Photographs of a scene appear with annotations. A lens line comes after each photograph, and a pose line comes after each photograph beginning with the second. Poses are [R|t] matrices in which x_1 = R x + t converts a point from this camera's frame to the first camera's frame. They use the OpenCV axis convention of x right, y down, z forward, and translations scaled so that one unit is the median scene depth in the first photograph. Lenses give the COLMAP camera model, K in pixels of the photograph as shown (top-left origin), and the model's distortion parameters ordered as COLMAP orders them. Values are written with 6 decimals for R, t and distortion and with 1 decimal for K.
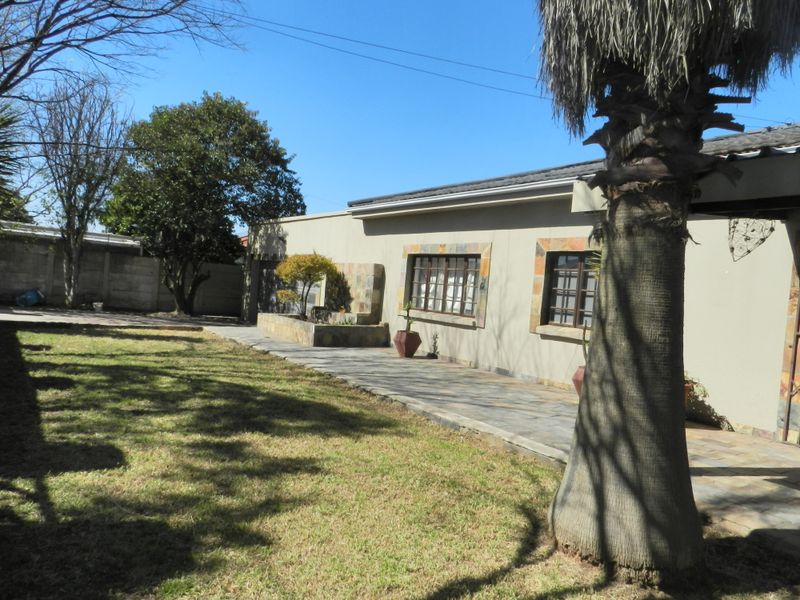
lens RADIAL K [[549.6, 0, 396.5], [0, 549.6, 298.0], [0, 0, 1]] dist [0.027338, -0.007254]
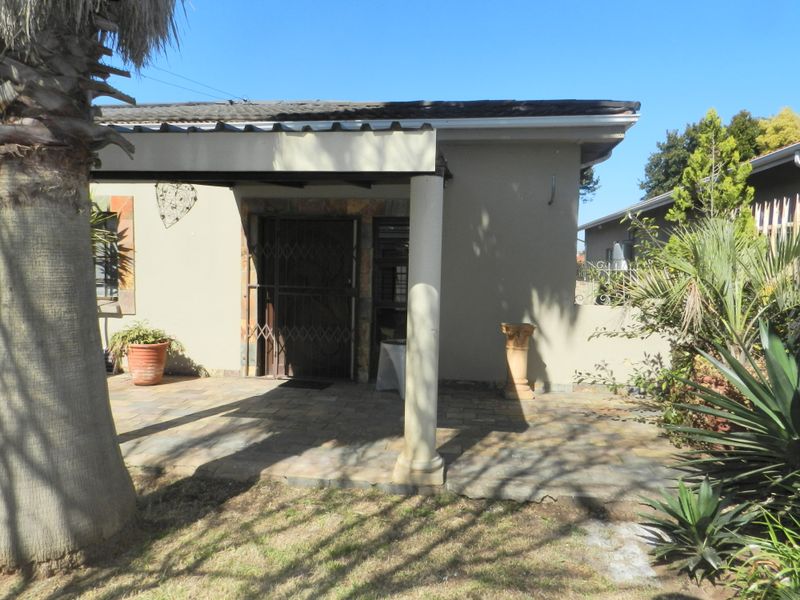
lens RADIAL K [[549.6, 0, 396.5], [0, 549.6, 298.0], [0, 0, 1]] dist [0.027338, -0.007254]
pose [[0.675728, -0.110566, 0.728812, 0.168555], [0.054303, 0.993467, 0.100368, -0.021380], [-0.735149, -0.028245, 0.677317, -0.063343]]
